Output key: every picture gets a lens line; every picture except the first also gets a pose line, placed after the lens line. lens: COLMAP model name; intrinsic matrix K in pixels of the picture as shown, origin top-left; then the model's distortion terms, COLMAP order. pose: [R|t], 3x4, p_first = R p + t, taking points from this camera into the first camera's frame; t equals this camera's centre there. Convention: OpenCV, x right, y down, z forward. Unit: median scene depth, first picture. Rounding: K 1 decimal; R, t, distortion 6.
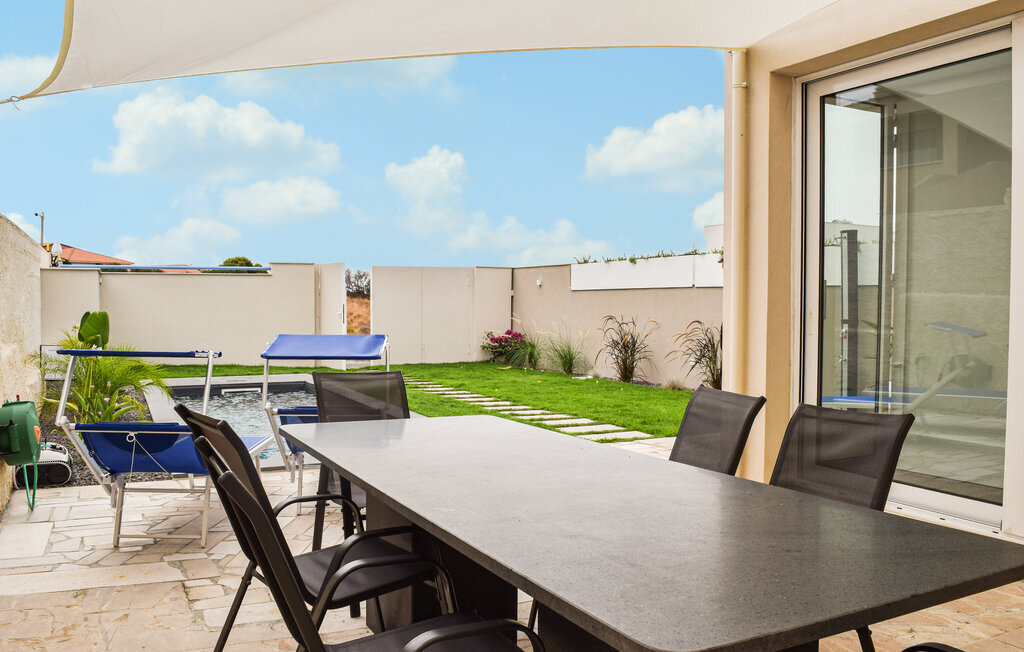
lens RADIAL K [[863.1, 0, 510.9], [0, 863.1, 272.8], [0, 0, 1]] dist [-0.057983, -0.008522]
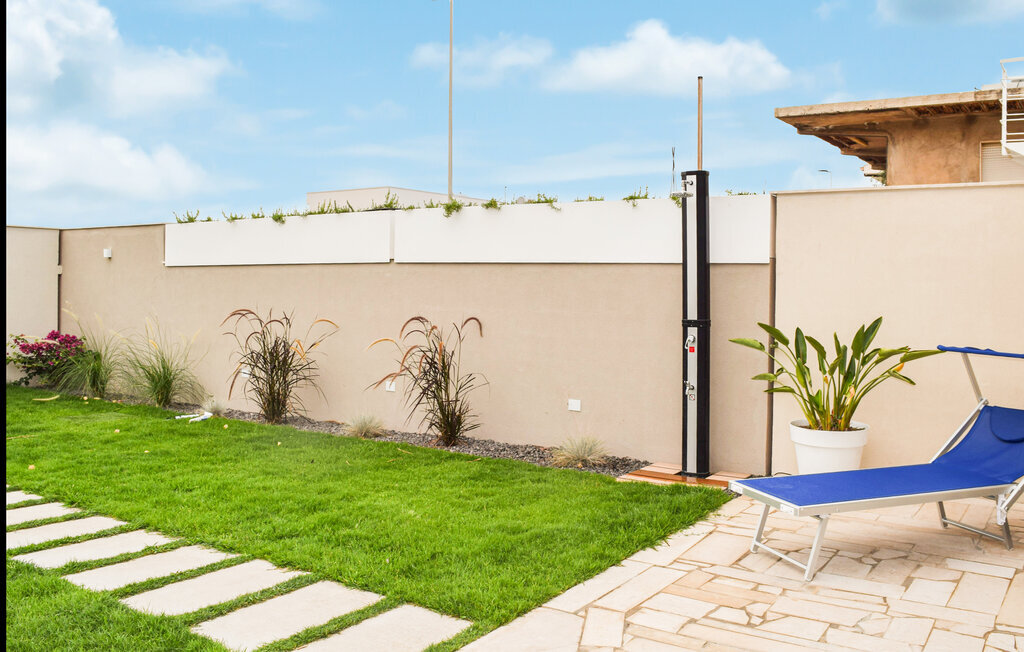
lens RADIAL K [[863.1, 0, 510.9], [0, 863.1, 272.8], [0, 0, 1]] dist [-0.057983, -0.008522]
pose [[0.879747, -0.003262, 0.475431, -0.003515], [-0.012568, 0.999468, 0.030112, 0.003968], [-0.475276, -0.032466, 0.879238, 0.385934]]
